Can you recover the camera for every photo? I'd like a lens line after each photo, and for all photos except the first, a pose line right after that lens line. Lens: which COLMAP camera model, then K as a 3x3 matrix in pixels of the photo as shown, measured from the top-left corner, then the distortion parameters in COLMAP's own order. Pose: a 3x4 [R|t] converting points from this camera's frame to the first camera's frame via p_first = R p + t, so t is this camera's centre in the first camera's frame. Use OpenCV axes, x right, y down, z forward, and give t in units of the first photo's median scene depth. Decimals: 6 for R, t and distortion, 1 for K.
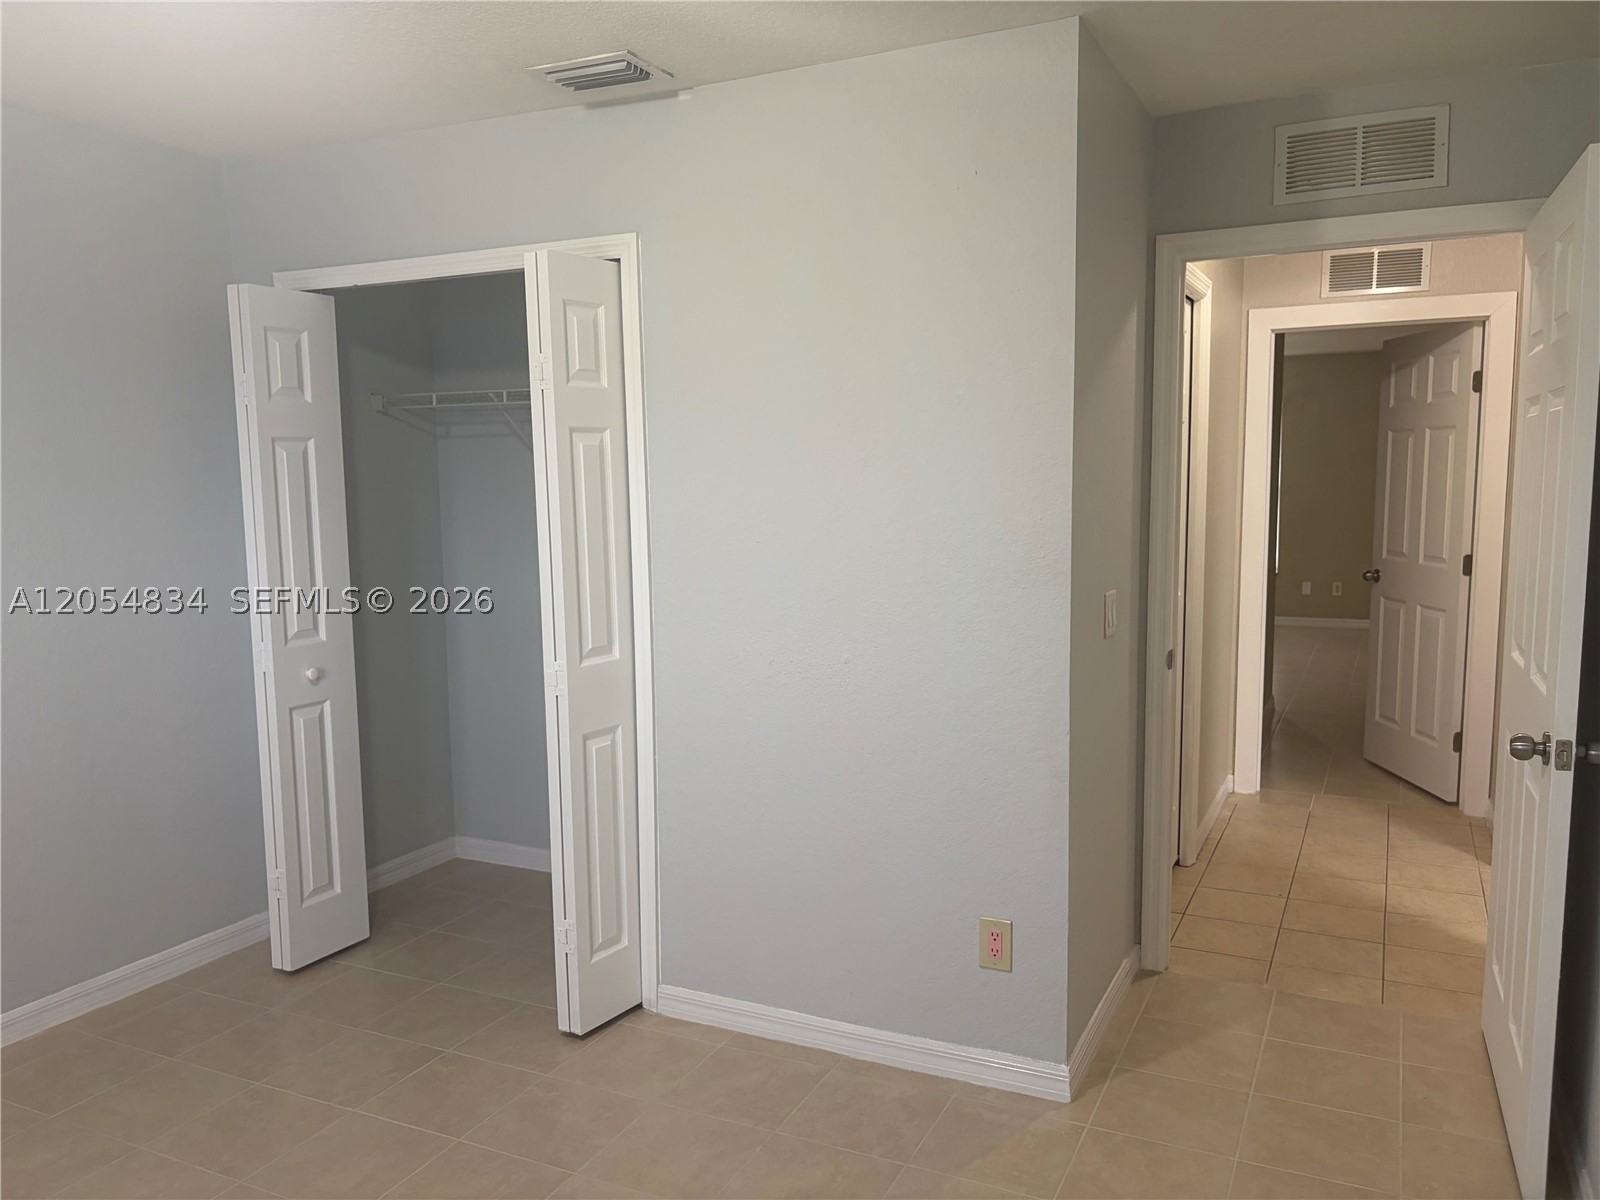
lens RADIAL K [[1209.1, 0, 797.0], [0, 1209.1, 607.9], [0, 0, 1]] dist [0.034186, -0.046412]
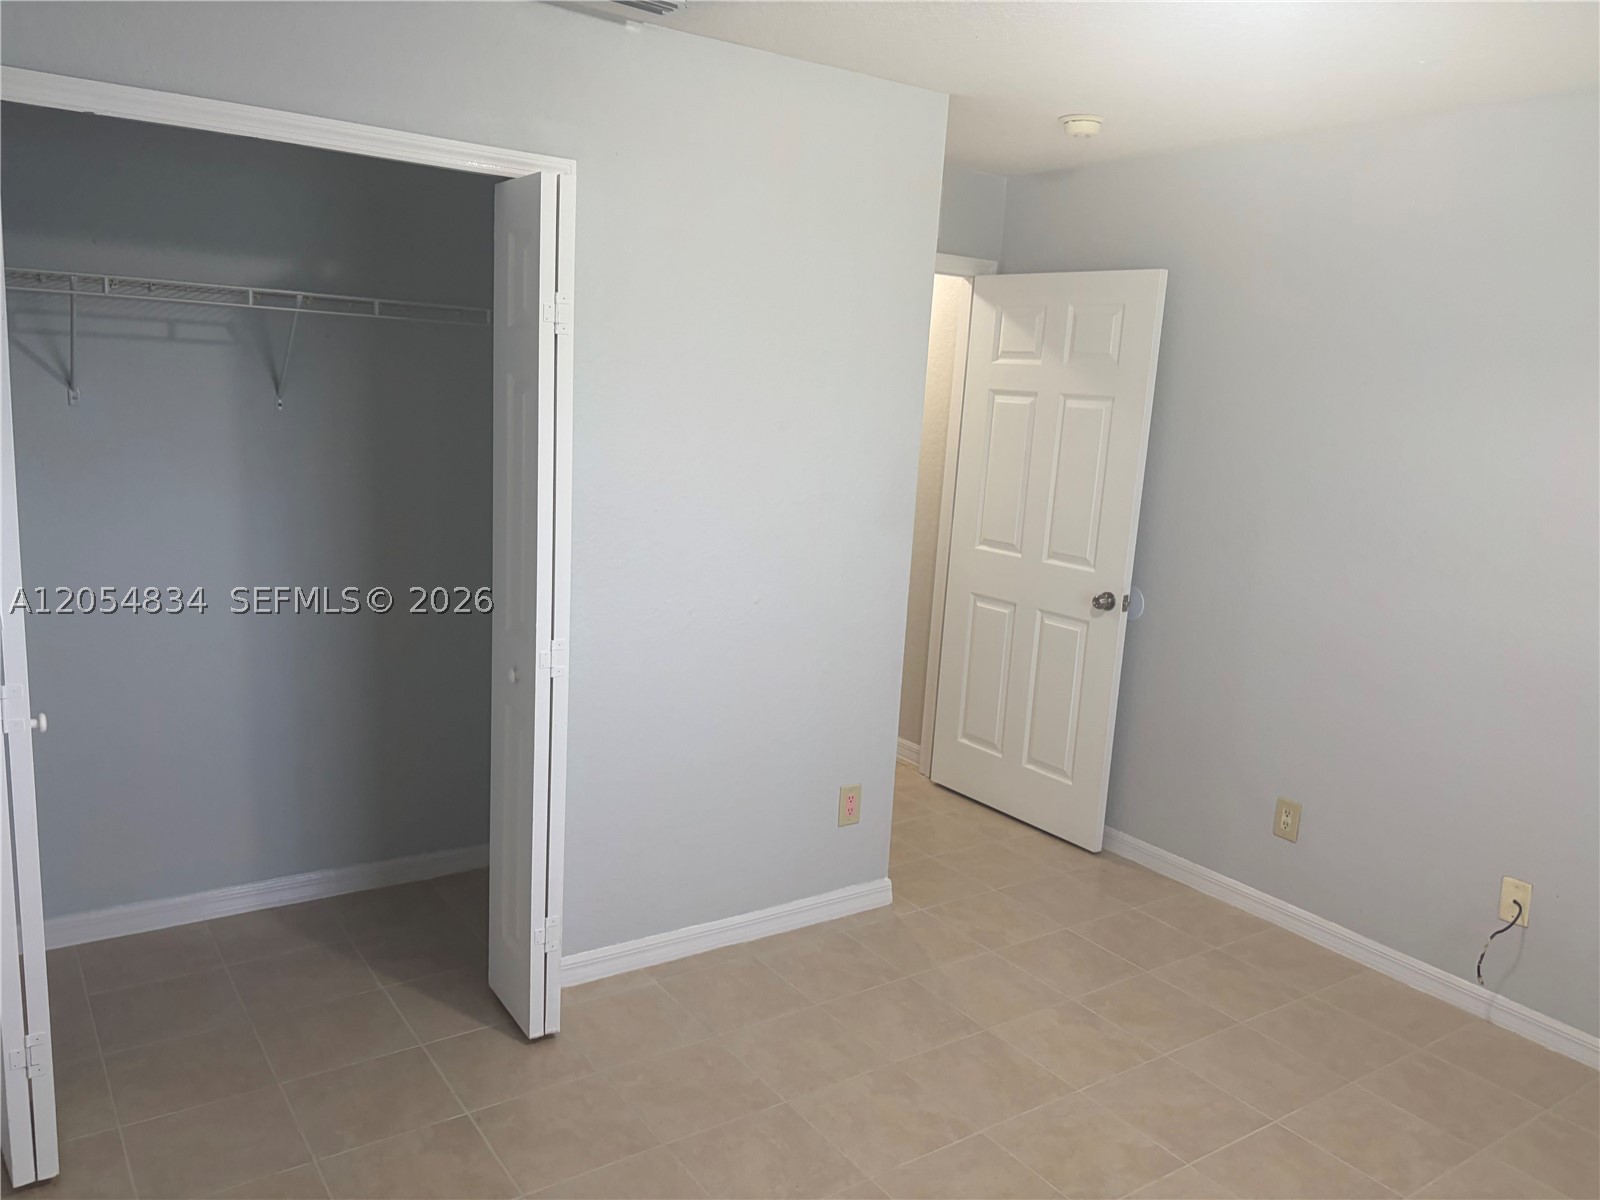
lens RADIAL K [[1209.1, 0, 771.6], [0, 1209.1, 598.4], [0, 0, 1]] dist [0.034186, -0.046412]
pose [[0.524312, -0.125174, 0.842276, -0.869503], [0.039117, 0.991633, 0.123020, -0.090357], [-0.850627, -0.031554, 0.524822, 0.393002]]
